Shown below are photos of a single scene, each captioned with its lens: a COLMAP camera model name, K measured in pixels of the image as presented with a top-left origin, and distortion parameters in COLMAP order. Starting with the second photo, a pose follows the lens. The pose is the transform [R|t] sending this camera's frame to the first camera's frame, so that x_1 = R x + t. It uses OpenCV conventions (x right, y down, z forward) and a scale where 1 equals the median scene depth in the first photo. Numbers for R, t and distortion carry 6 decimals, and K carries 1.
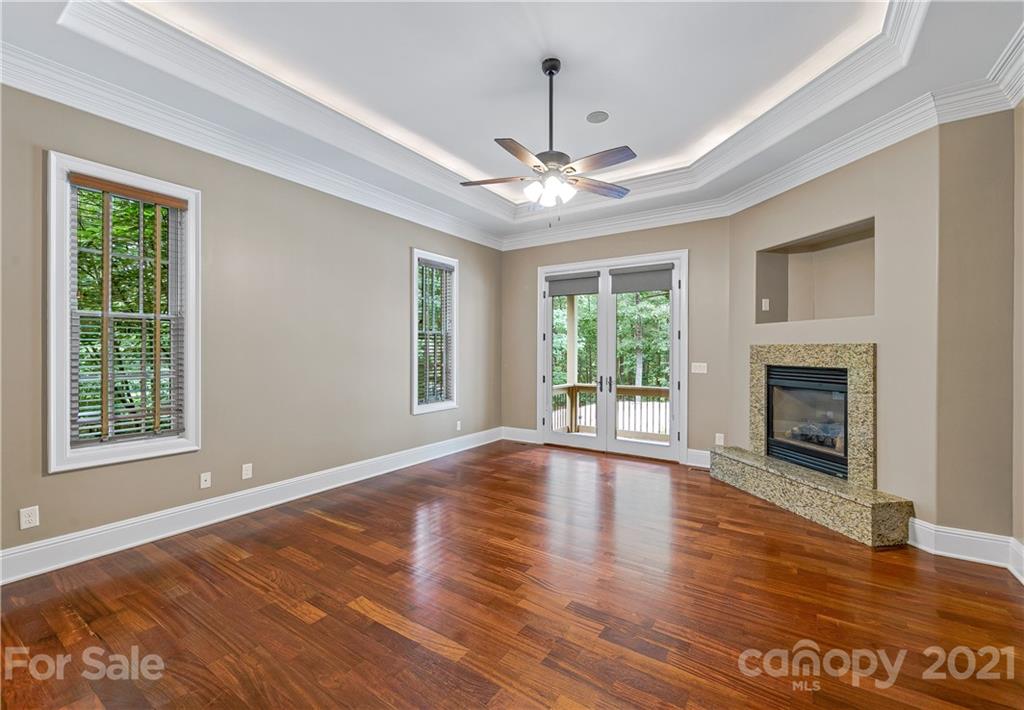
lens RADIAL K [[444.5, 0, 515.5], [0, 444.5, 355.6], [0, 0, 1]] dist [-0.000397, 0.000513]
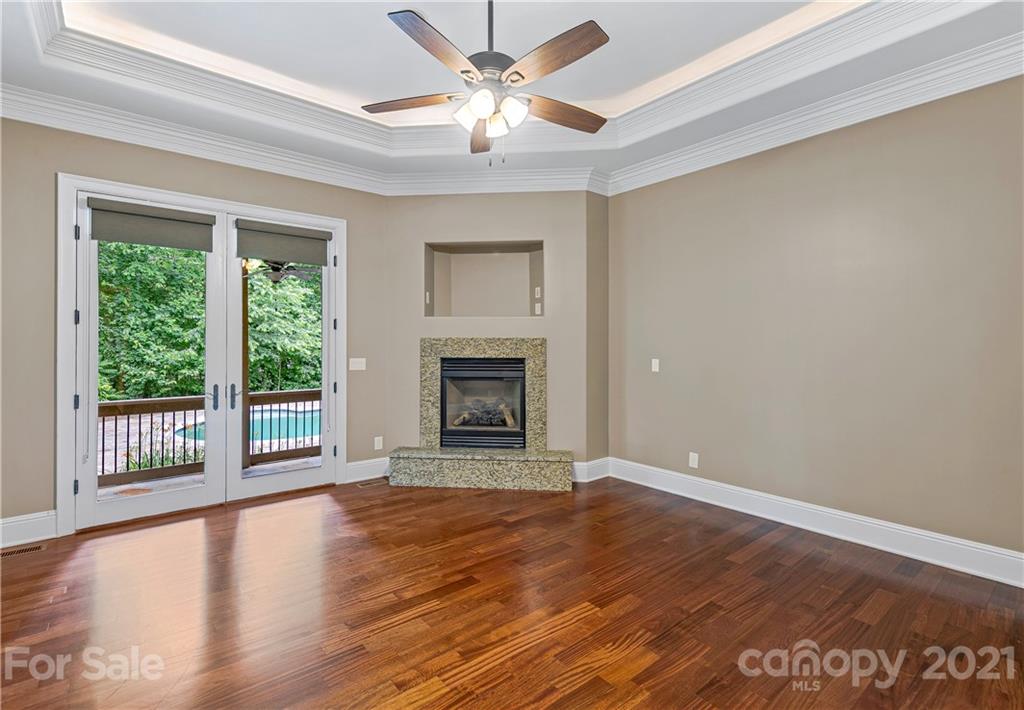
lens RADIAL K [[478.7, 0, 513.4], [0, 478.7, 344.7], [0, 0, 1]] dist [0.002355, 0.000830]
pose [[0.285845, -0.006412, 0.958254, -0.434446], [0.011167, 0.999932, 0.003359, -0.010195], [-0.958211, 0.009740, 0.285897, 0.528866]]
